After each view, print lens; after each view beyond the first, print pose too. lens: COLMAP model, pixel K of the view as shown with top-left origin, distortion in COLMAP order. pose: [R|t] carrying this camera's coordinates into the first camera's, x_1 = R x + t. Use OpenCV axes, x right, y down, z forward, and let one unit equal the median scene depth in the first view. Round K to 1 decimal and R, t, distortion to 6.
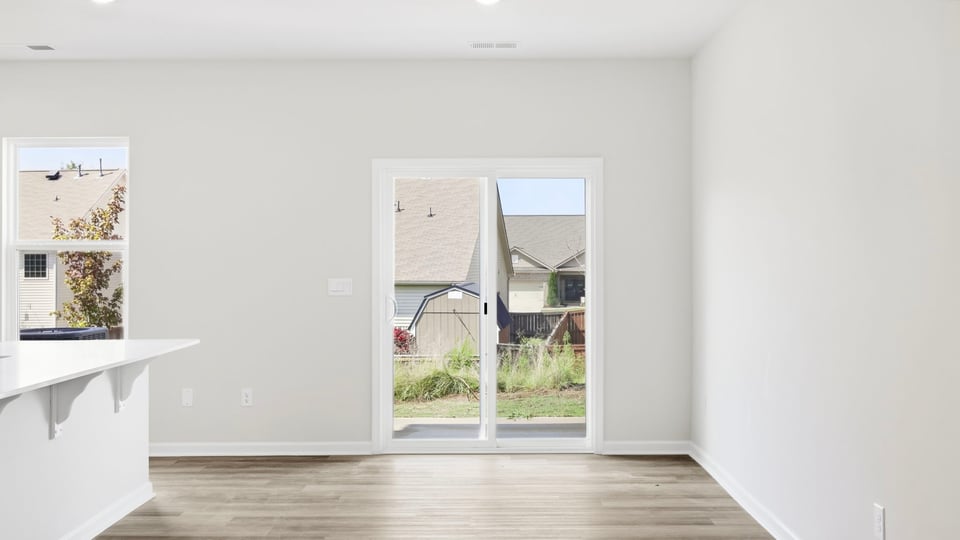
lens RADIAL K [[989.0, 0, 480.0], [0, 989.0, 270.0], [0, 0, 1]] dist [-0.011480, -0.016026]
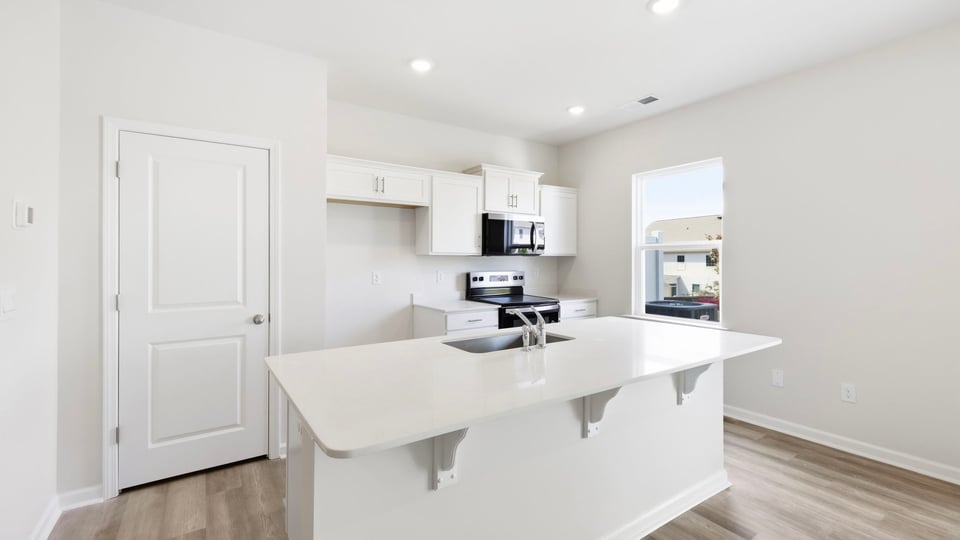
lens RADIAL K [[407.6, 0, 478.3], [0, 407.6, 258.0], [0, 0, 1]] dist [0.000390, -0.000169]
pose [[0.569056, -0.005857, -0.822278, -0.125095], [-0.003462, 0.999949, -0.009518, -0.001003], [0.822292, 0.008263, 0.569006, 0.524139]]
